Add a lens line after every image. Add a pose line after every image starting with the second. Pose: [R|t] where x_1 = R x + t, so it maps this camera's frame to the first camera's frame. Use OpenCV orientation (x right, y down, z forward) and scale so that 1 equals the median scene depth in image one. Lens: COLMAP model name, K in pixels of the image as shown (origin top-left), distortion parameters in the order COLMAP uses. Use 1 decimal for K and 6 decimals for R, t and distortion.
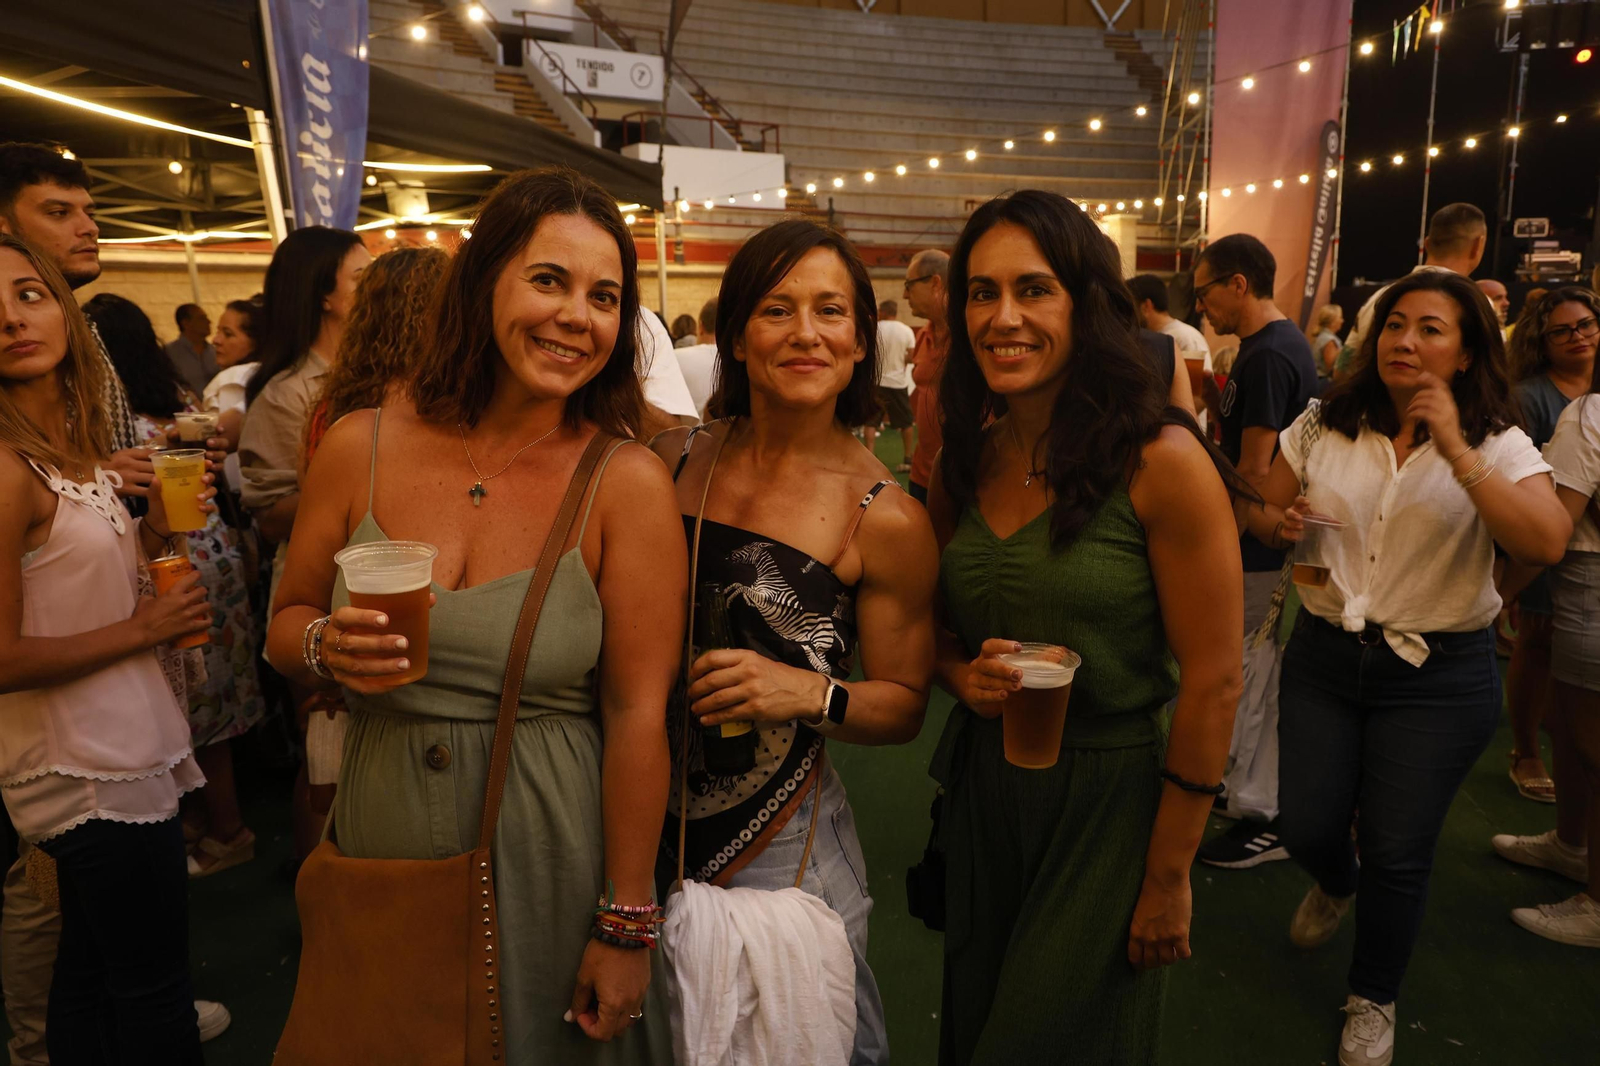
lens RADIAL K [[1729.1, 0, 800.0], [0, 1729.1, 533.0], [0, 0, 1]] dist [-0.178734, 0.270220]
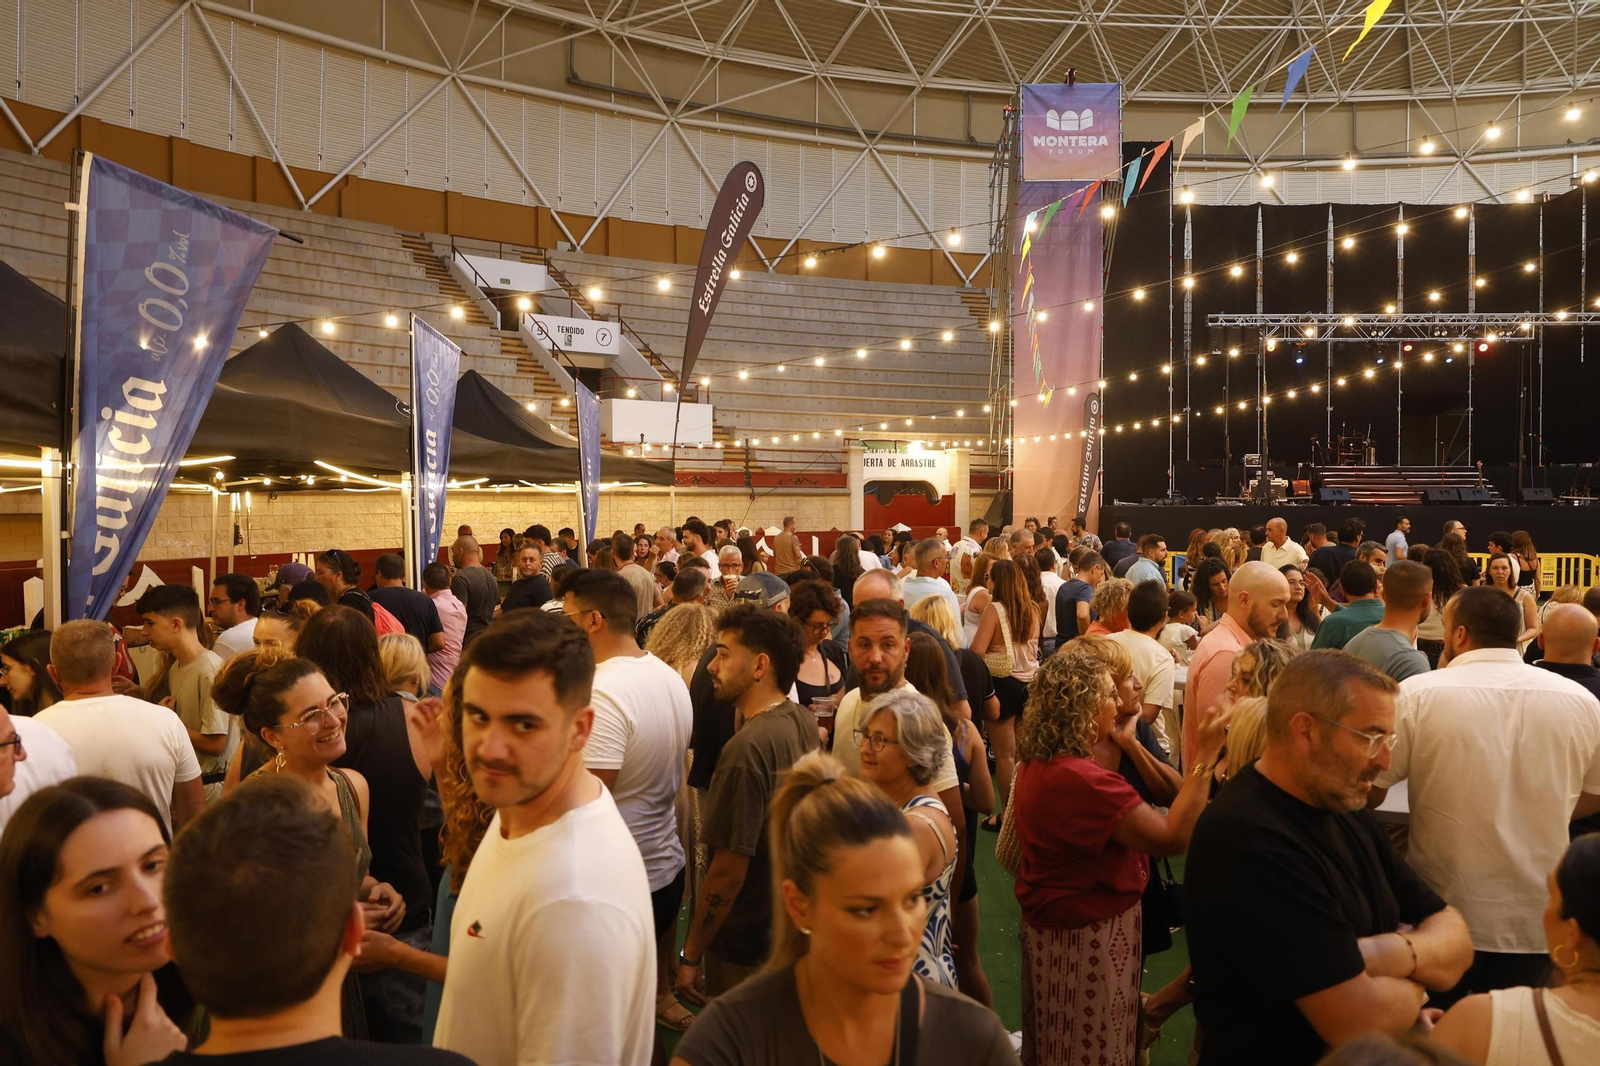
lens RADIAL K [[1729.1, 0, 800.0], [0, 1729.1, 533.0], [0, 0, 1]] dist [-0.178734, 0.270220]
pose [[0.998181, 0.013875, 0.058668, -0.017056], [-0.007606, 0.994362, -0.105762, 0.026466], [-0.059805, 0.105123, 0.992659, -0.338193]]
